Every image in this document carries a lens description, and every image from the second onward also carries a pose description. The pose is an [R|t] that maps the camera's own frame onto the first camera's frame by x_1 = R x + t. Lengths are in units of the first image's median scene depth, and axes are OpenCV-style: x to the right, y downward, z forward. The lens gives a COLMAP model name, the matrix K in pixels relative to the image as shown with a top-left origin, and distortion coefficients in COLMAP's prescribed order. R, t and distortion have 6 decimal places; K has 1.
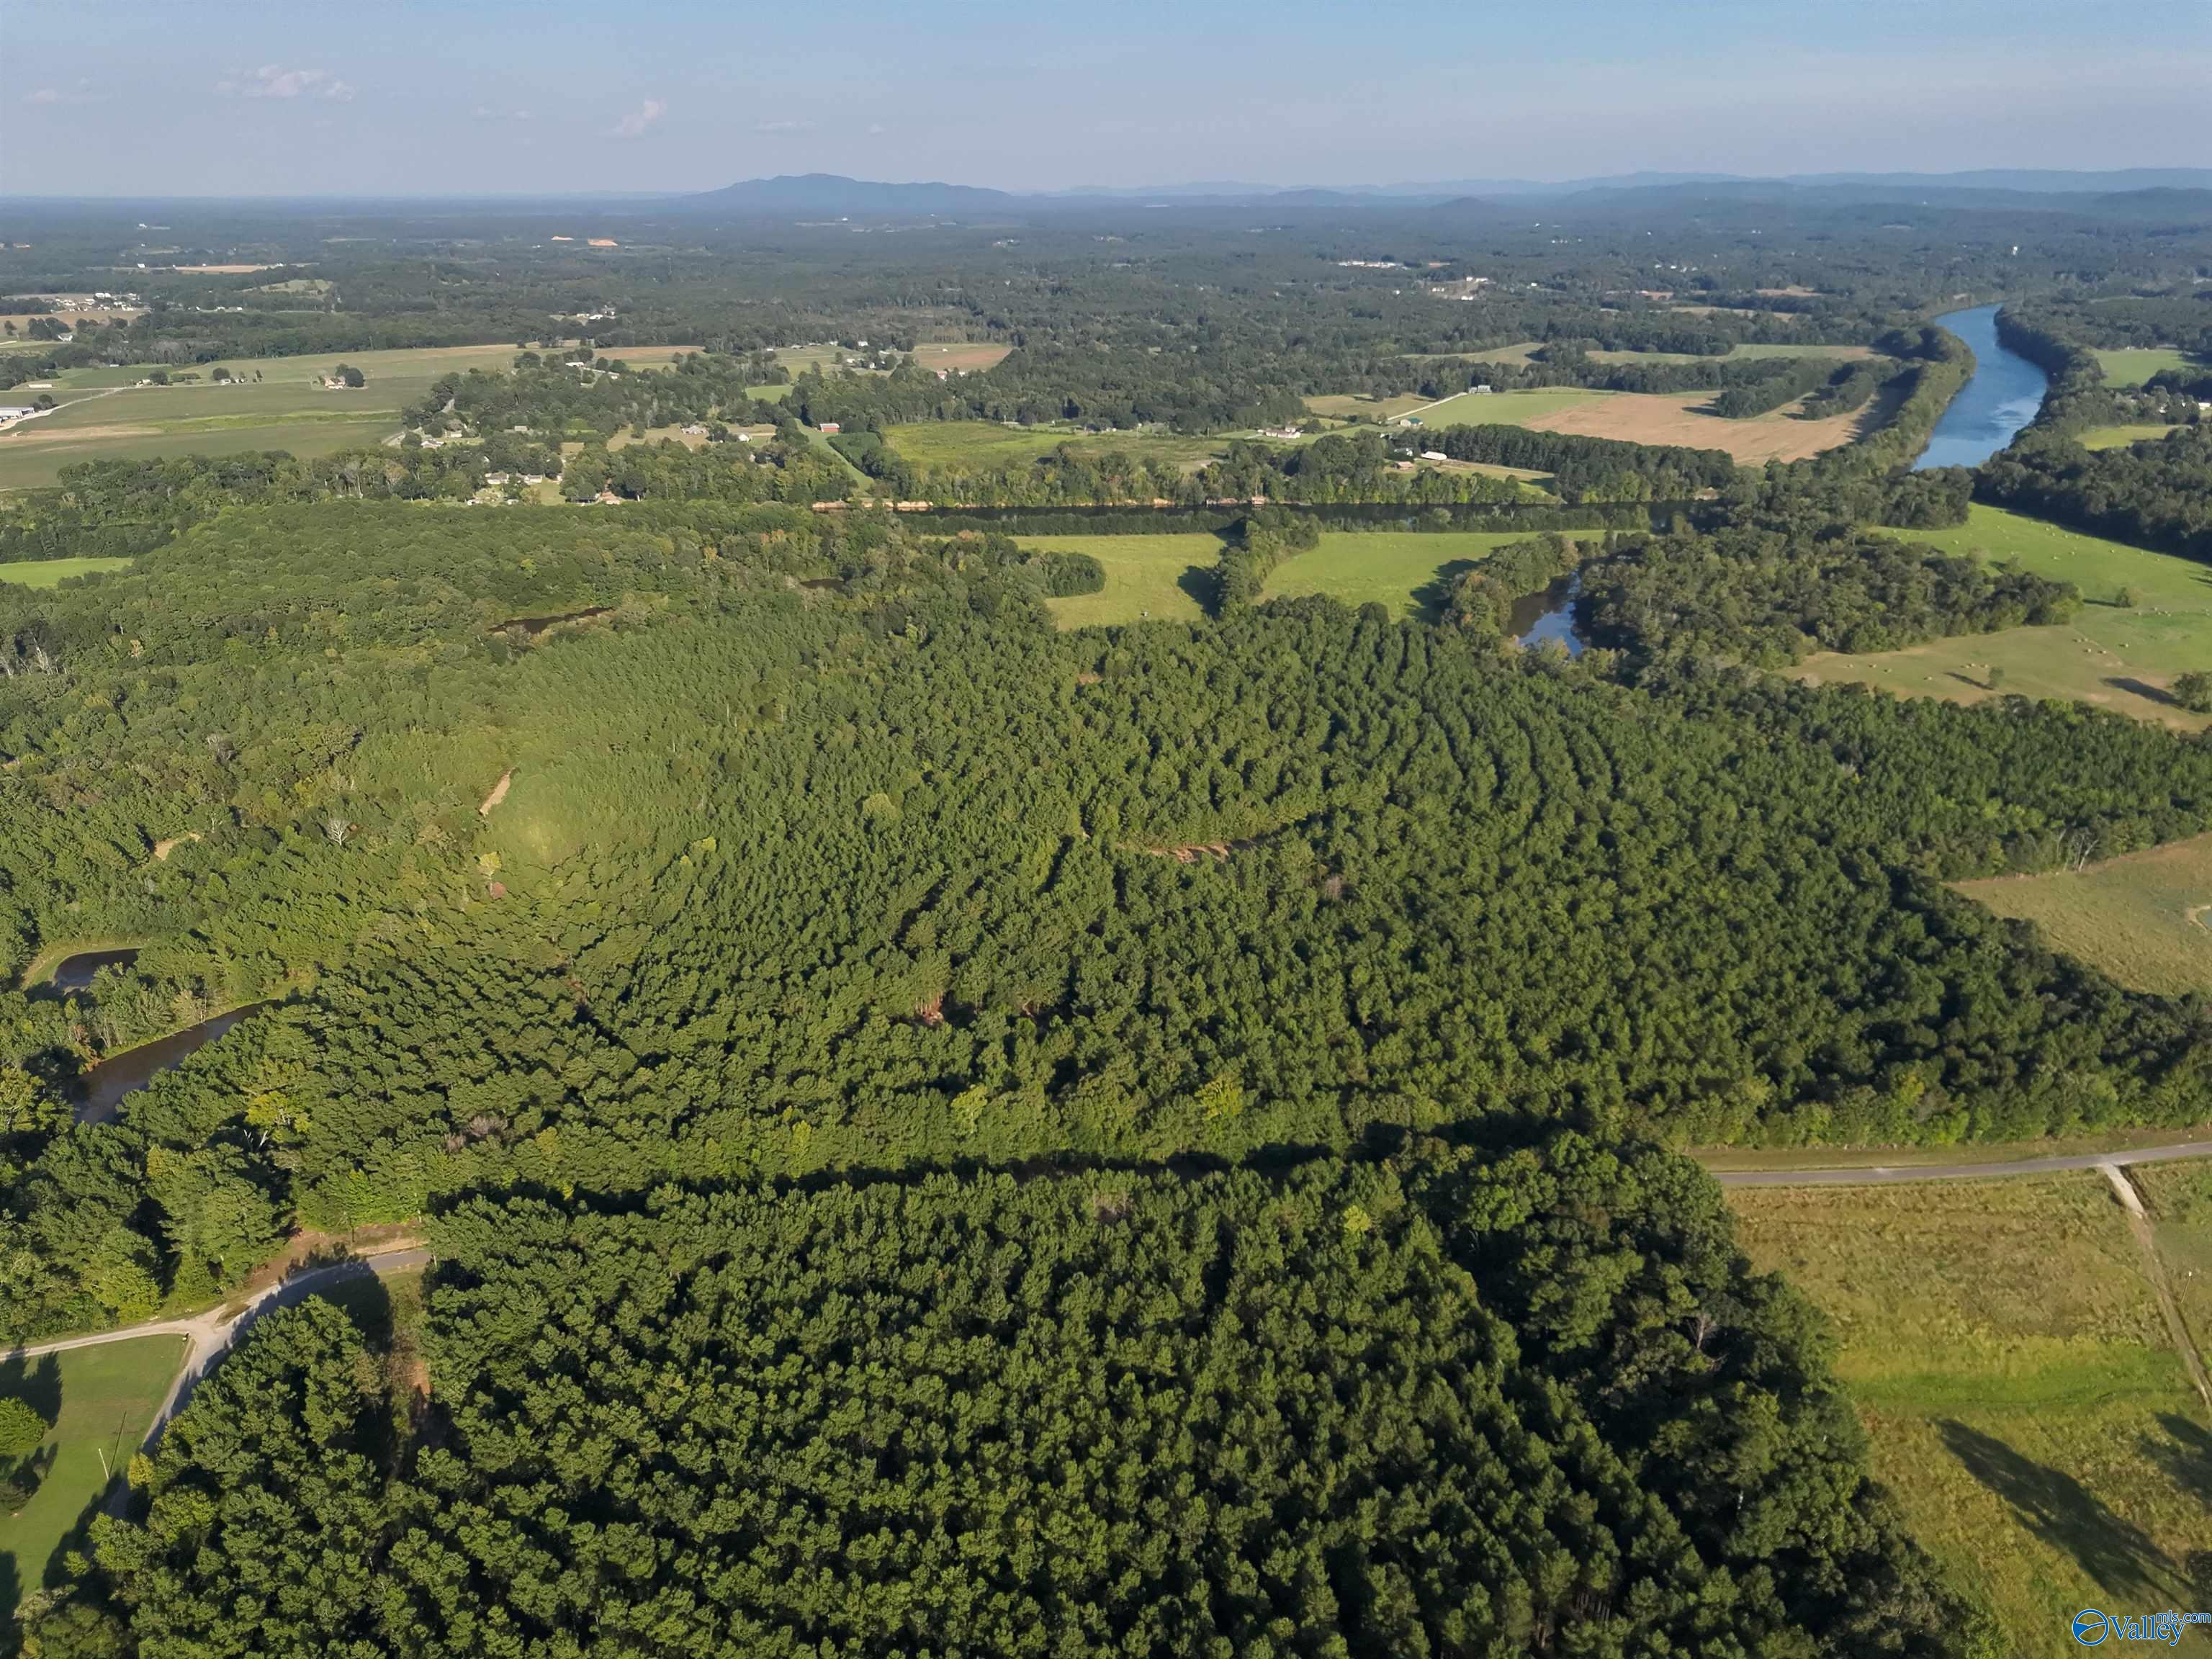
lens RADIAL K [[1587.7, 0, 1115.3], [0, 1587.7, 832.9], [0, 0, 1]] dist [0.037784, -0.000568]
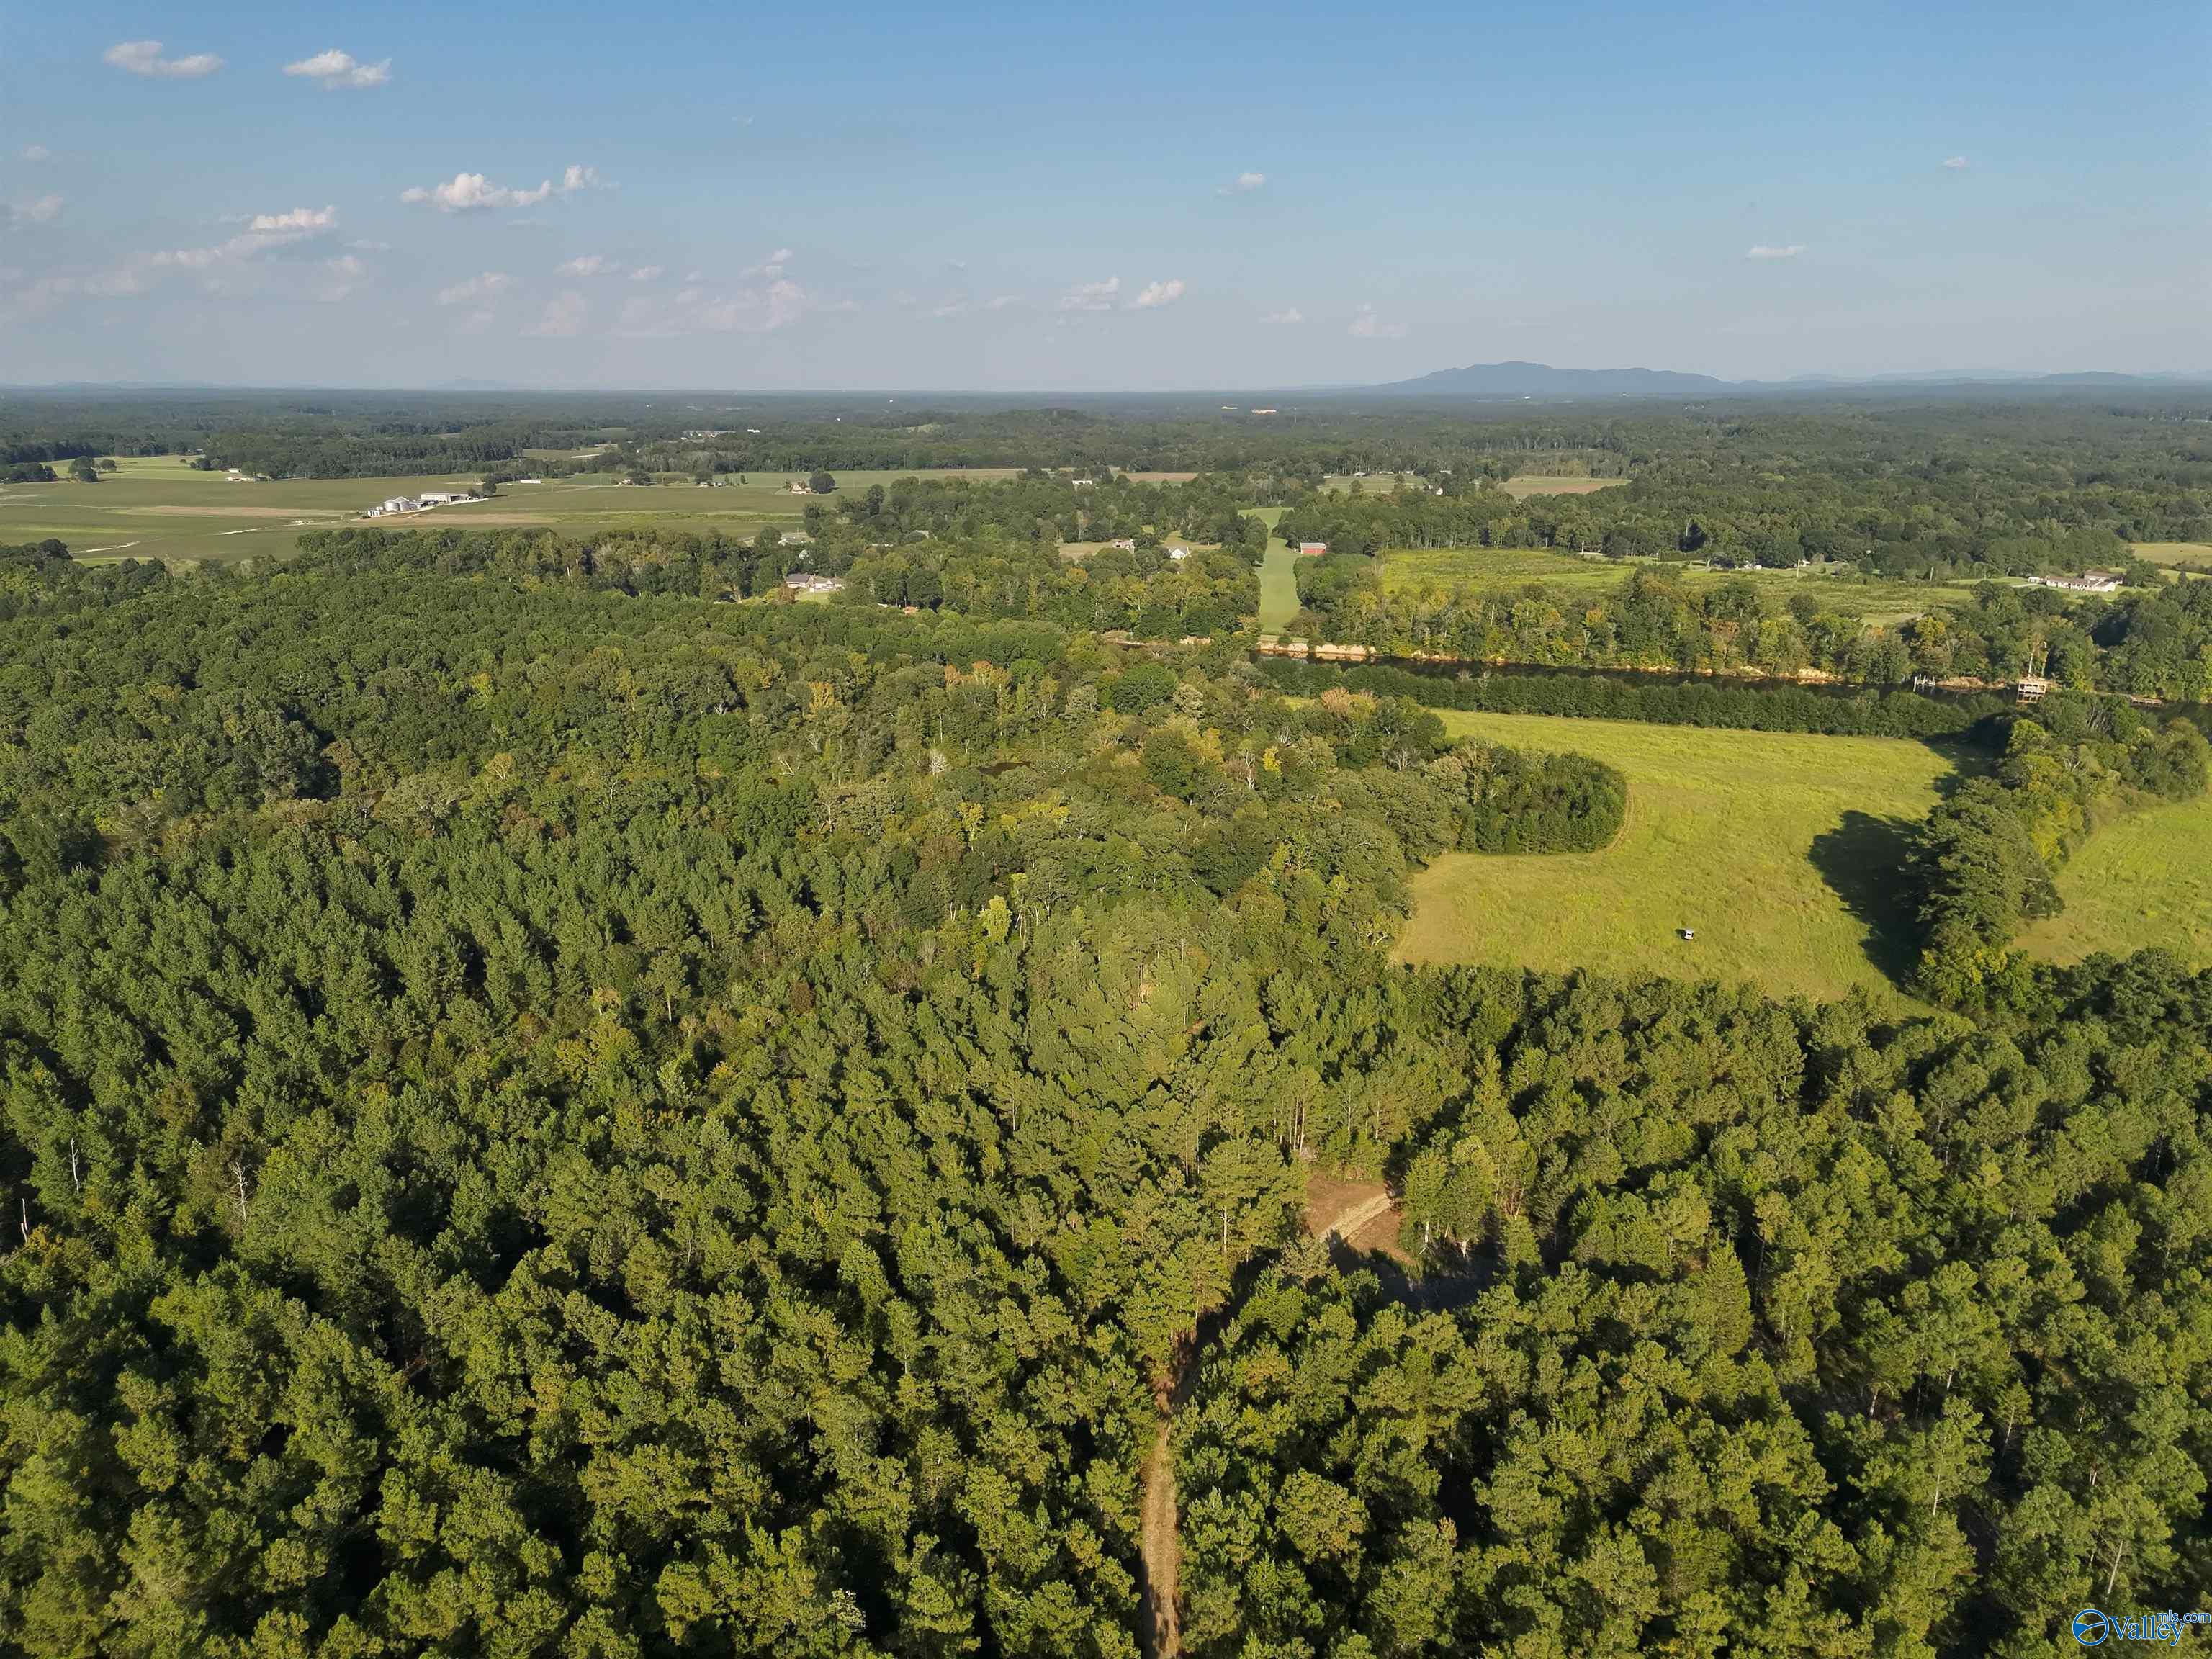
lens RADIAL K [[1531.2, 0, 1109.2], [0, 1531.2, 825.8], [0, 0, 1]] dist [0.046207, -0.039625]
pose [[0.908891, 0.110365, -0.402165, 0.030693], [-0.154369, 0.984882, -0.078595, -0.094241], [0.387411, 0.133516, 0.912188, 0.510314]]
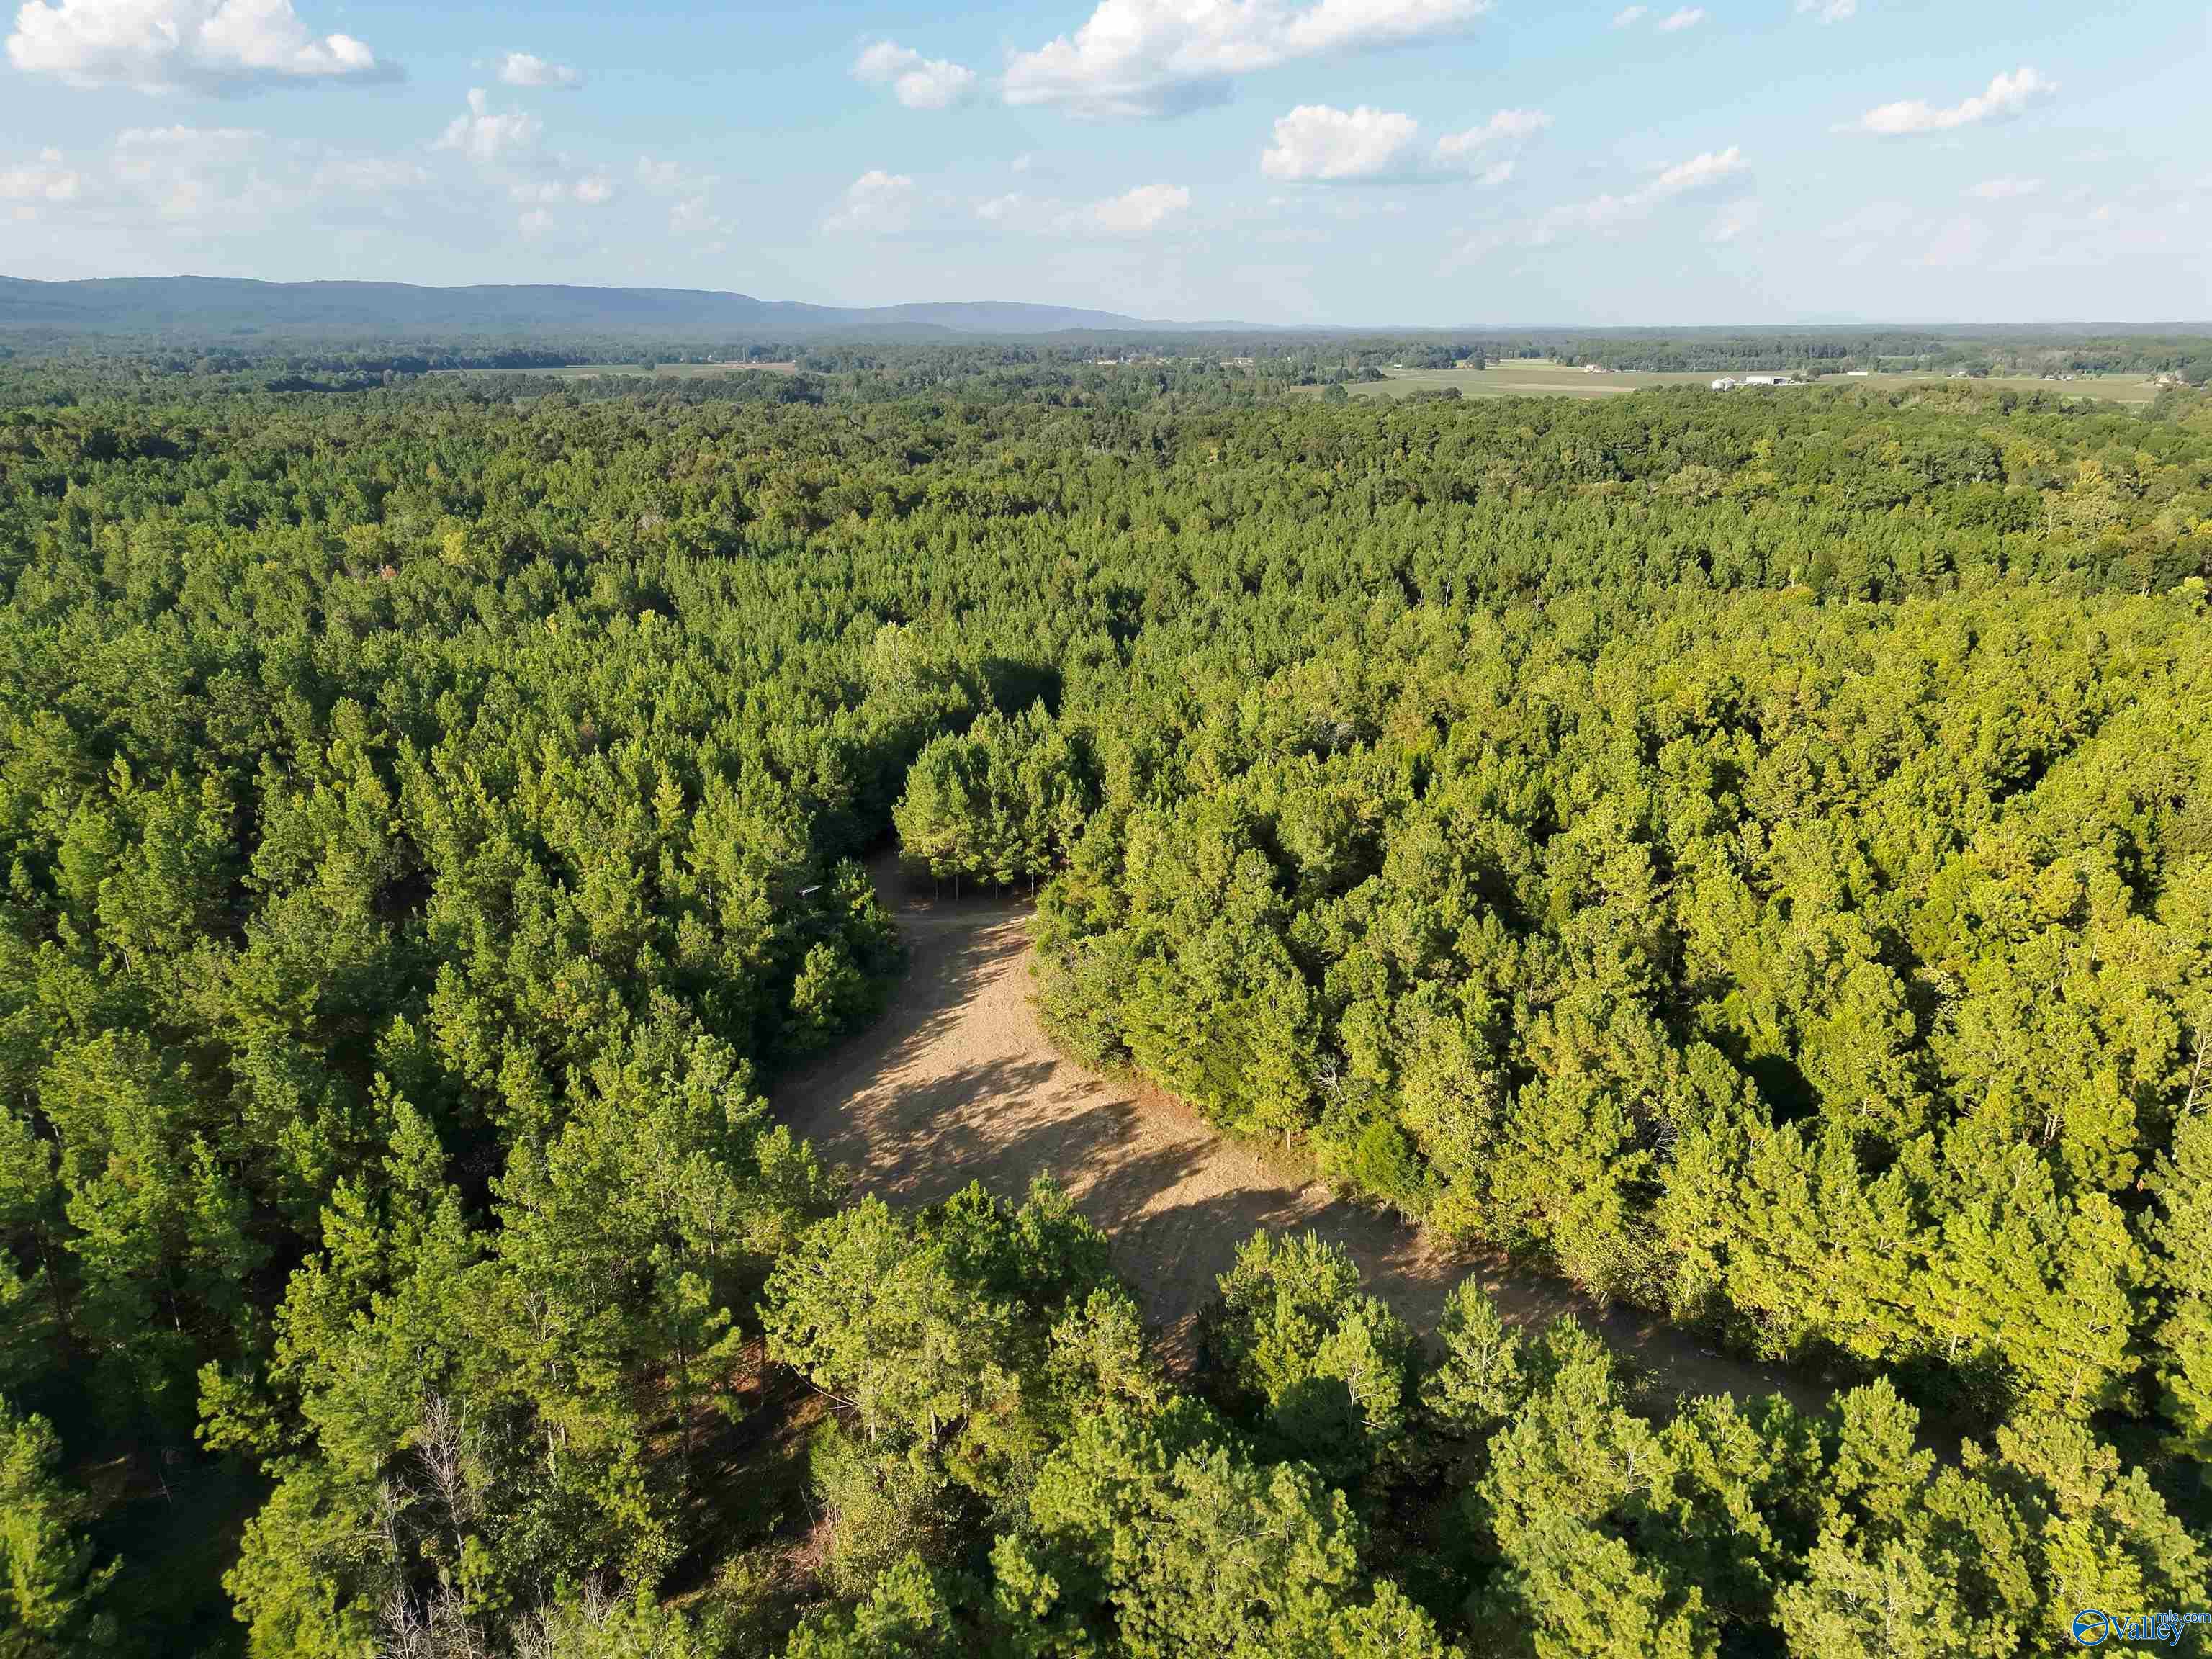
lens RADIAL K [[1531.2, 0, 1089.3], [0, 1531.2, 823.8], [0, 0, 1]] dist [0.046207, -0.039625]
pose [[0.331645, 0.282538, -0.900102, 0.114031], [-0.353228, 0.921887, 0.159229, -0.027593], [0.874781, 0.265134, 0.405540, 0.462614]]
